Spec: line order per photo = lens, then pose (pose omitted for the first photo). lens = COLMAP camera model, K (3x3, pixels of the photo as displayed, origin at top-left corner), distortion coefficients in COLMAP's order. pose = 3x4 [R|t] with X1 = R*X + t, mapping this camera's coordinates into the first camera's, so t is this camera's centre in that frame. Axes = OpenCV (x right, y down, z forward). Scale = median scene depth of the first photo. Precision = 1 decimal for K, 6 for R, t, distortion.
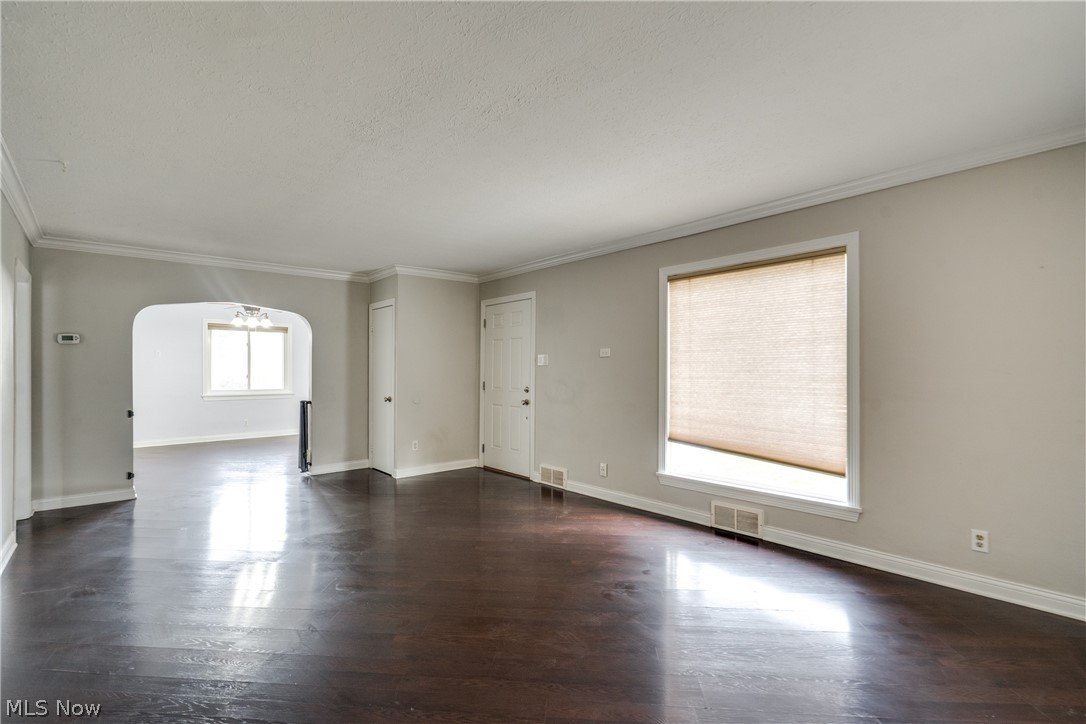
lens RADIAL K [[496.9, 0, 540.1], [0, 496.9, 379.3], [0, 0, 1]] dist [-0.000932, 0.000170]
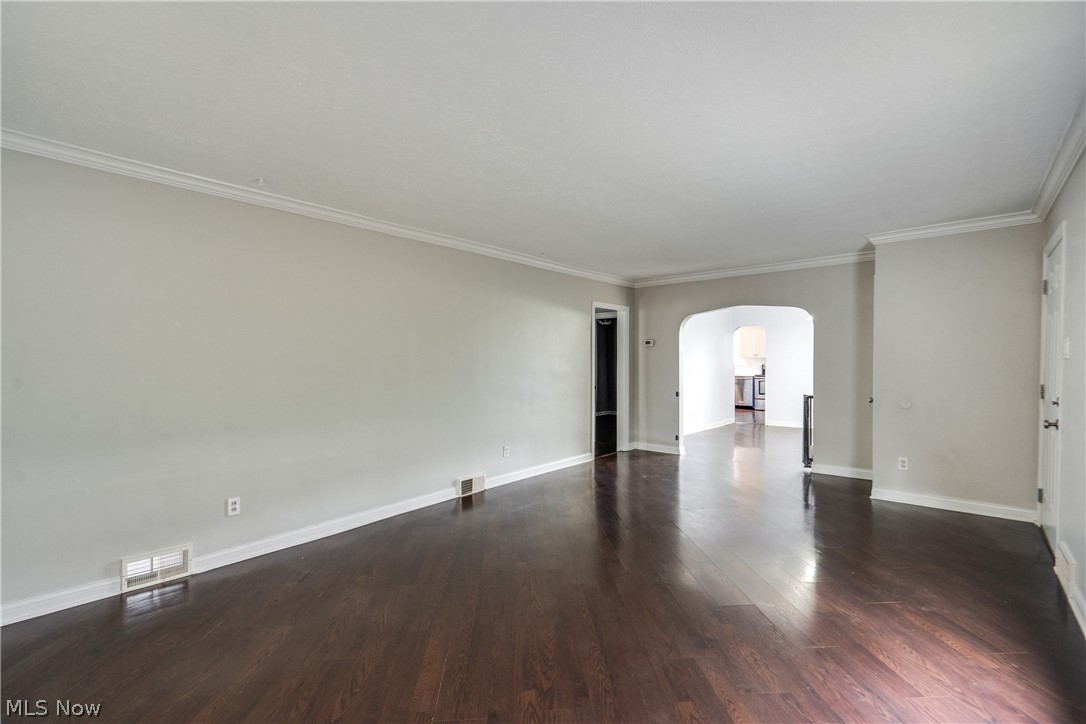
lens RADIAL K [[493.5, 0, 544.3], [0, 493.5, 366.1], [0, 0, 1]] dist [-0.002346, 0.000186]
pose [[0.141969, 0.008516, -0.989834, 0.548184], [-0.021158, 0.999761, 0.005567, -0.010980], [0.989645, 0.020152, 0.142115, 0.457439]]
